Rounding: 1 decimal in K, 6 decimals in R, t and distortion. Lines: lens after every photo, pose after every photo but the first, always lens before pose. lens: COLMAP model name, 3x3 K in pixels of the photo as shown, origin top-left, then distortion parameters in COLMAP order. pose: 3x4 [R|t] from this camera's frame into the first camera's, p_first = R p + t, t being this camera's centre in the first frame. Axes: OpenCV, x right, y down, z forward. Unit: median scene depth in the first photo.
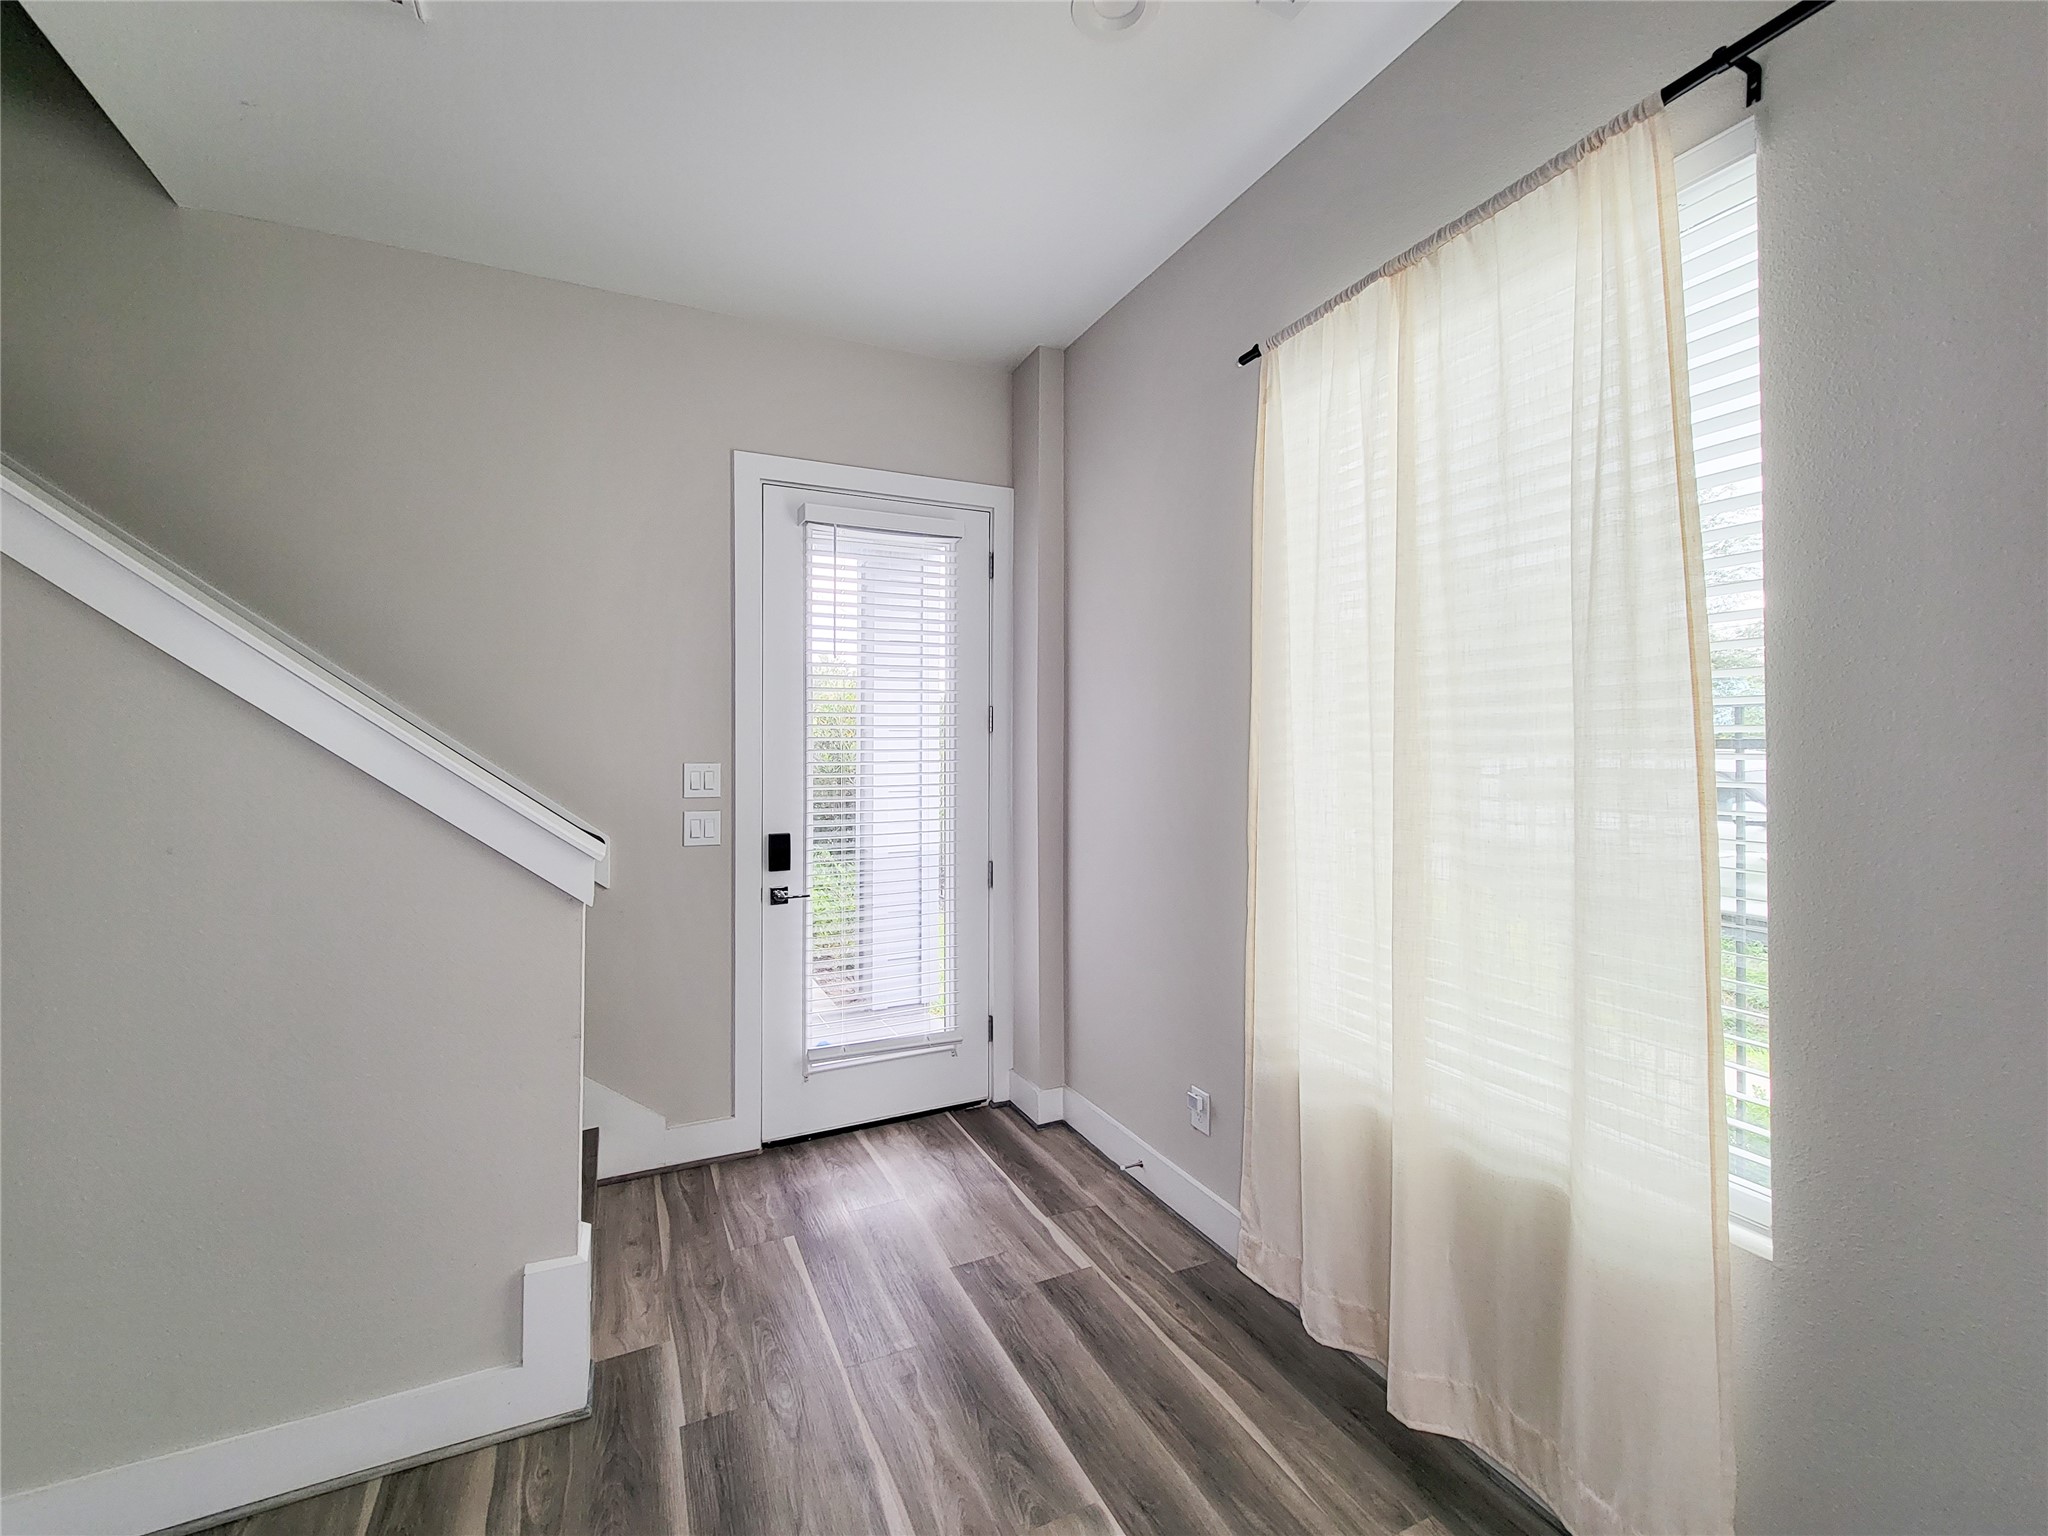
lens RADIAL K [[829.1, 0, 1006.3], [0, 829.1, 741.8], [0, 0, 1]] dist [-0.000389, -0.000221]
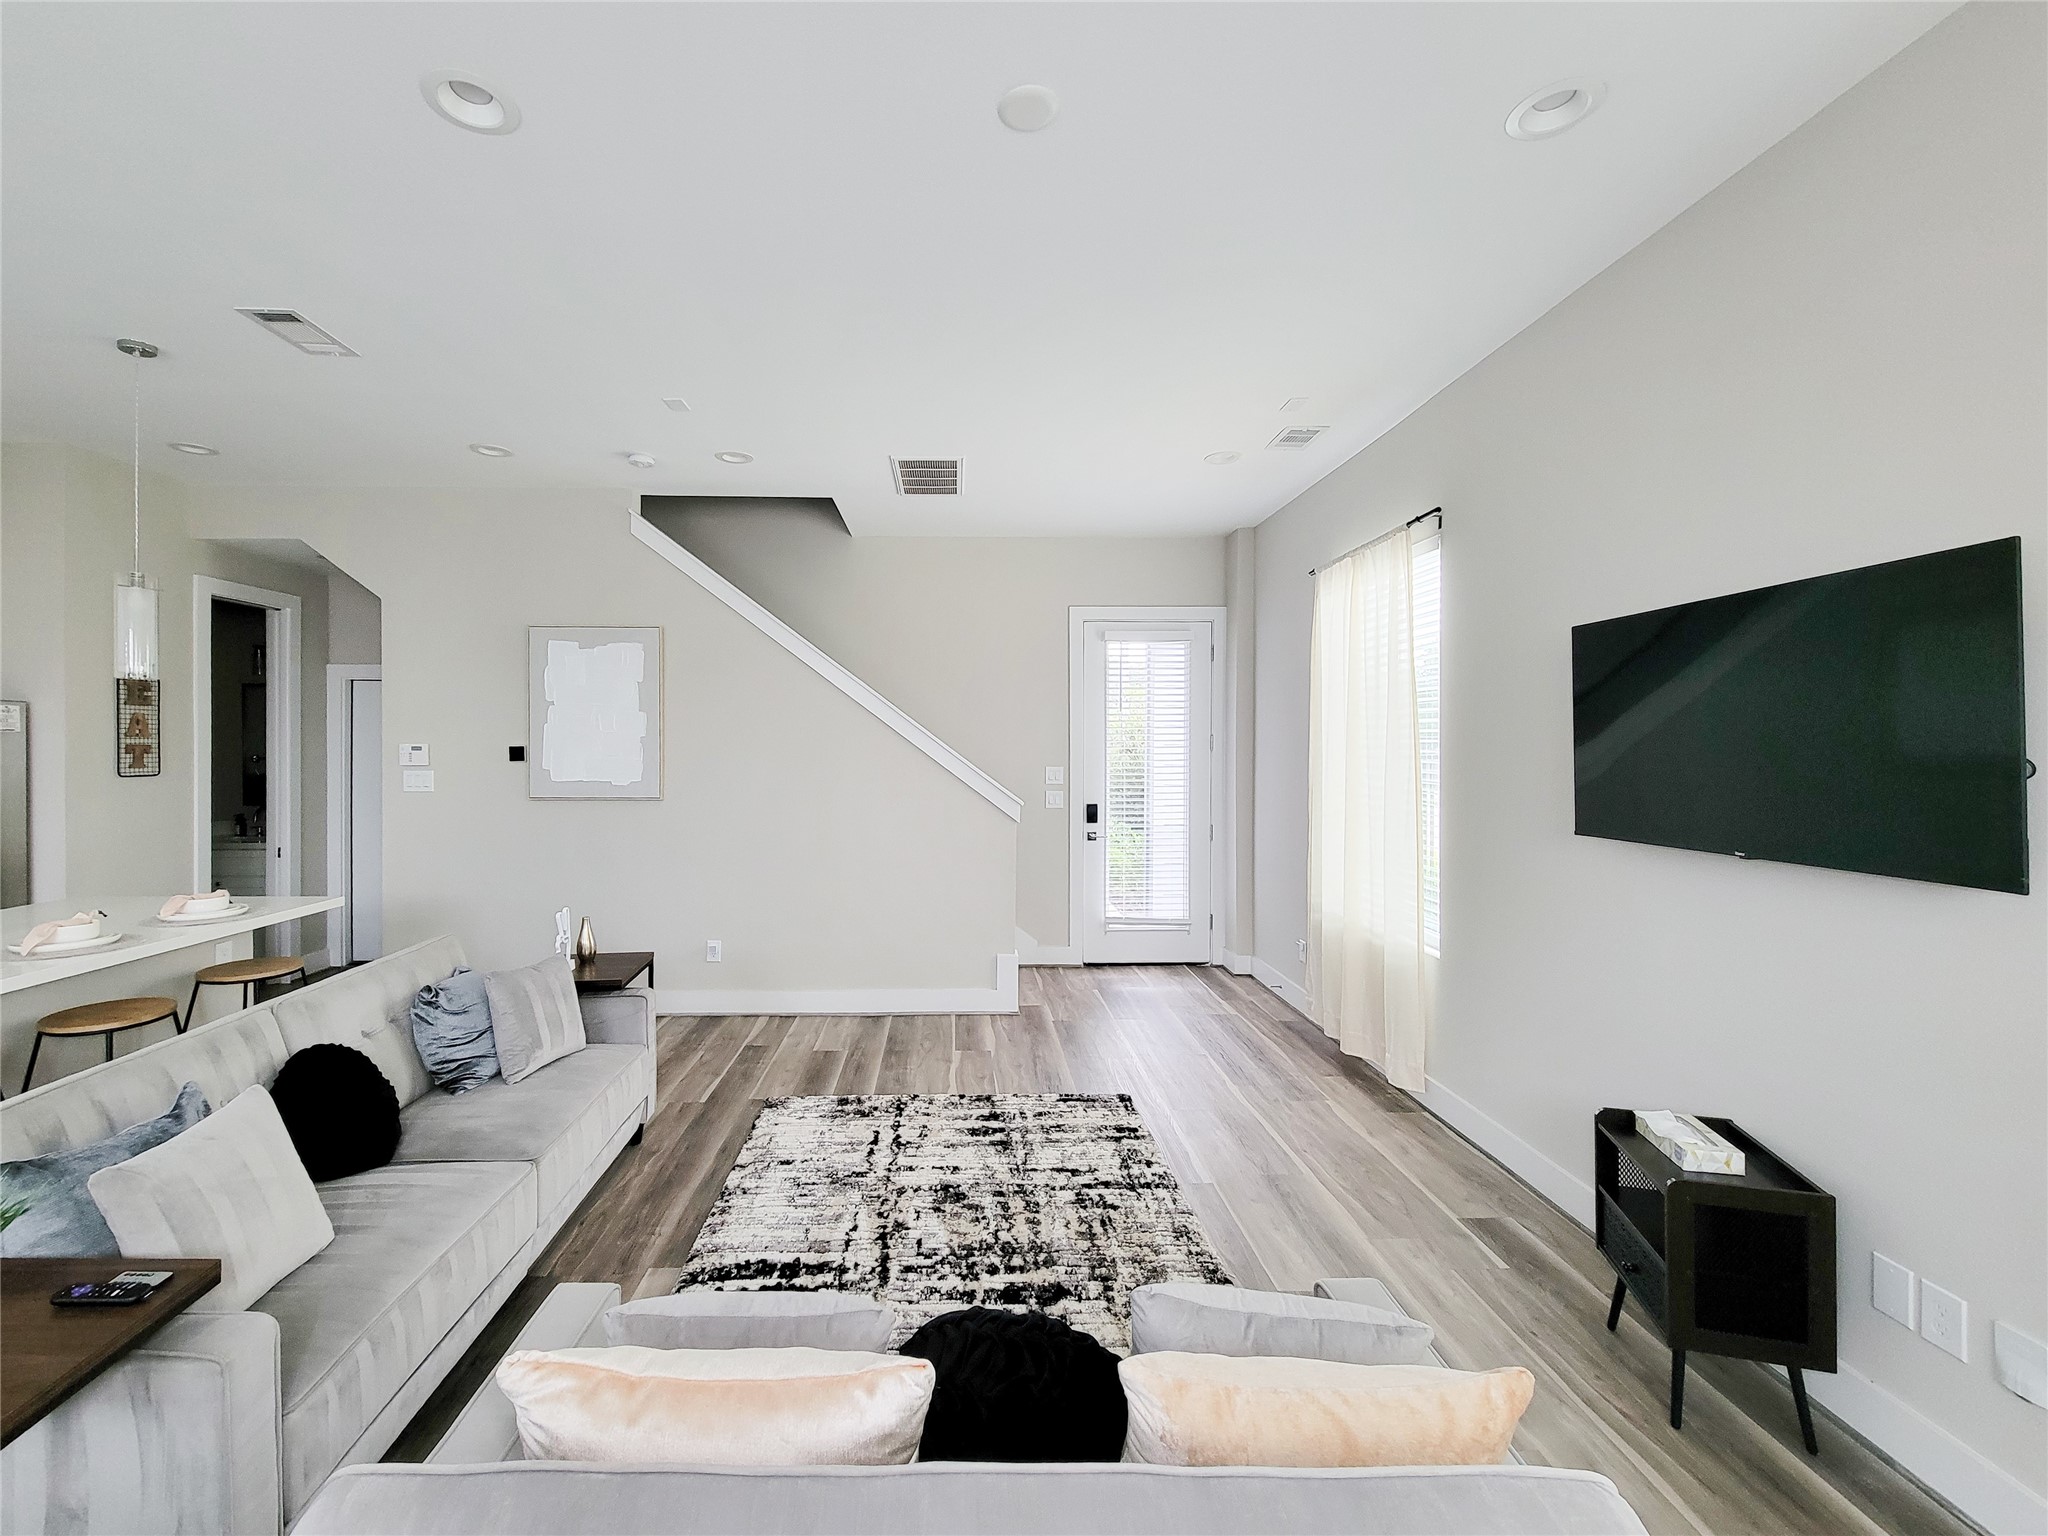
lens RADIAL K [[850.5, 0, 976.8], [0, 850.5, 747.0], [0, 0, 1]] dist [0.002121, -0.000861]
pose [[0.914695, 0.003274, -0.404132, 0.292711], [0.001348, 0.999937, 0.011151, -0.045855], [0.404143, -0.010745, 0.914633, -0.956401]]
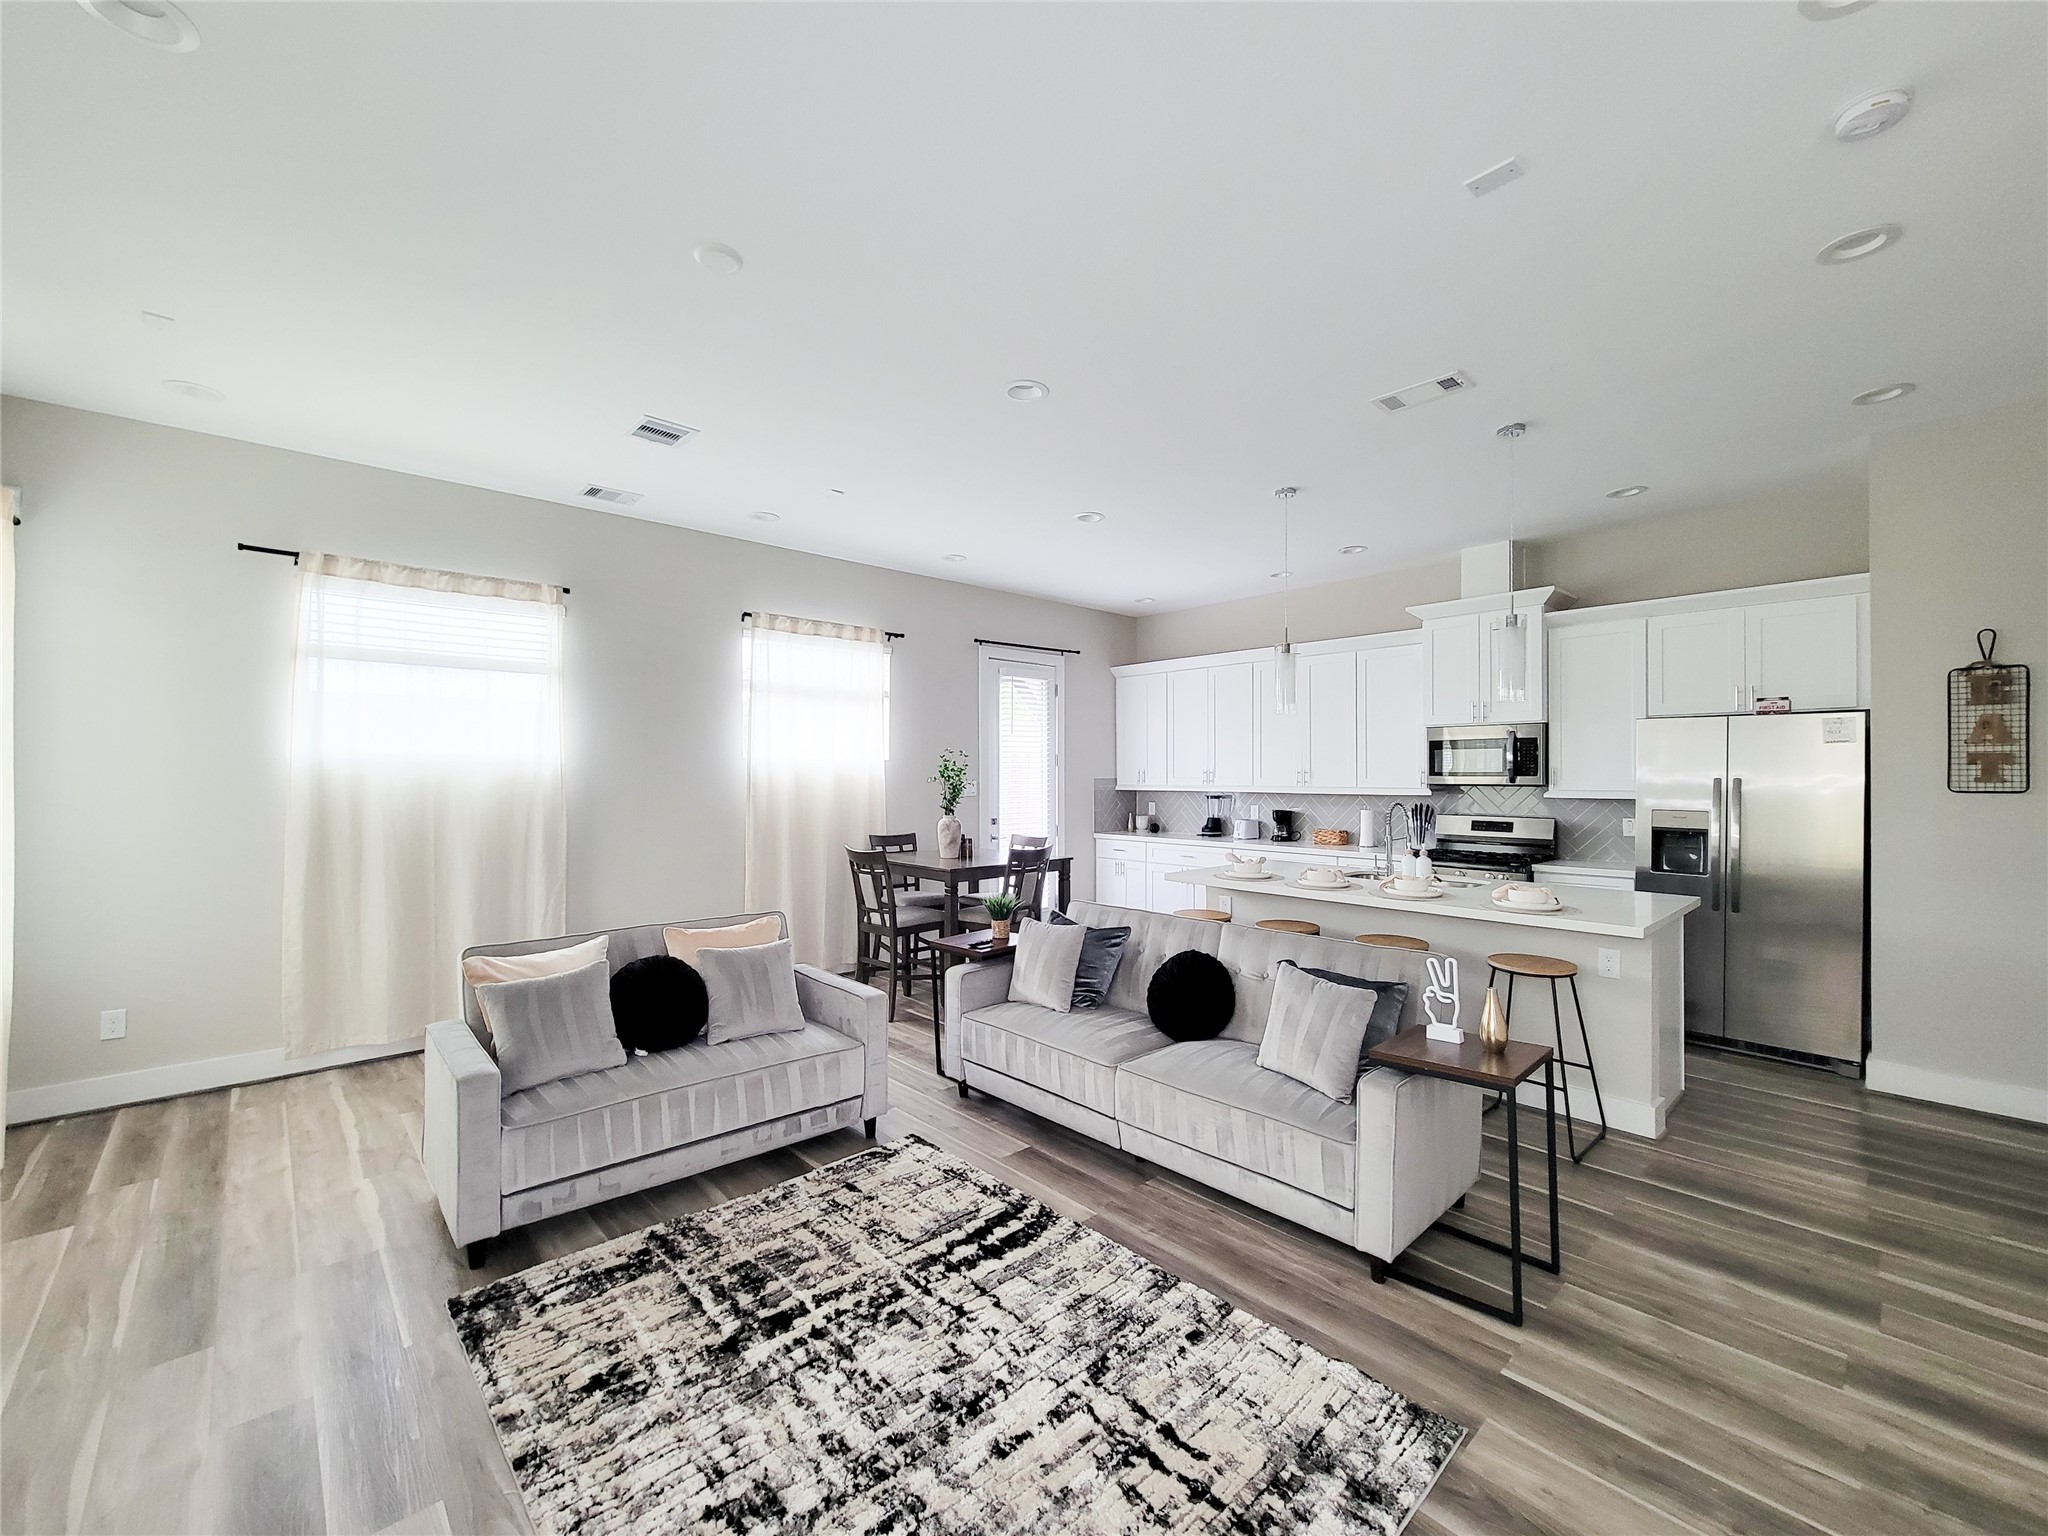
lens RADIAL K [[819.6, 0, 1004.4], [0, 819.6, 769.2], [0, 0, 1]] dist [0.000830, 0.000074]
pose [[-0.958625, 0.006319, -0.284602, 0.008155], [0.011102, 0.999823, -0.015198, -0.008691], [0.284456, -0.017729, -0.958525, 0.600267]]
